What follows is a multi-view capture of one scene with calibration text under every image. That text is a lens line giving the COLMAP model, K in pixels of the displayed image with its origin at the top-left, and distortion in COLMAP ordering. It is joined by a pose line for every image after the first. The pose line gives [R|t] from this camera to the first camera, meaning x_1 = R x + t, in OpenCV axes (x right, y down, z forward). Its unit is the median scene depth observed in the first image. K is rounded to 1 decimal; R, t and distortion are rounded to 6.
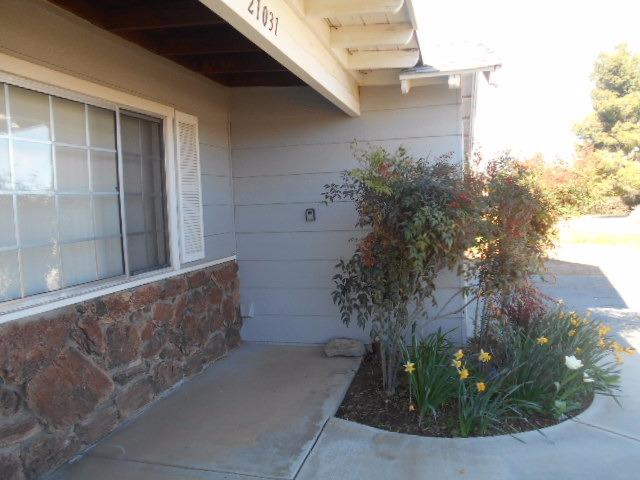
lens RADIAL K [[507.7, 0, 320.0], [0, 507.7, 240.0], [0, 0, 1]] dist [0.001365, 0.003197]
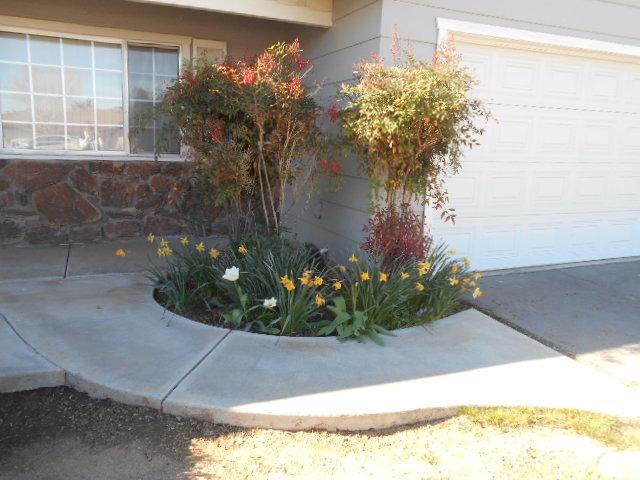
lens RADIAL K [[507.7, 0, 320.0], [0, 507.7, 240.0], [0, 0, 1]] dist [0.001365, 0.003197]
pose [[0.613216, 0.212599, -0.760768, 1.362933], [-0.115955, 0.976895, 0.179531, -0.019265], [0.781358, -0.021876, 0.623699, 0.530181]]
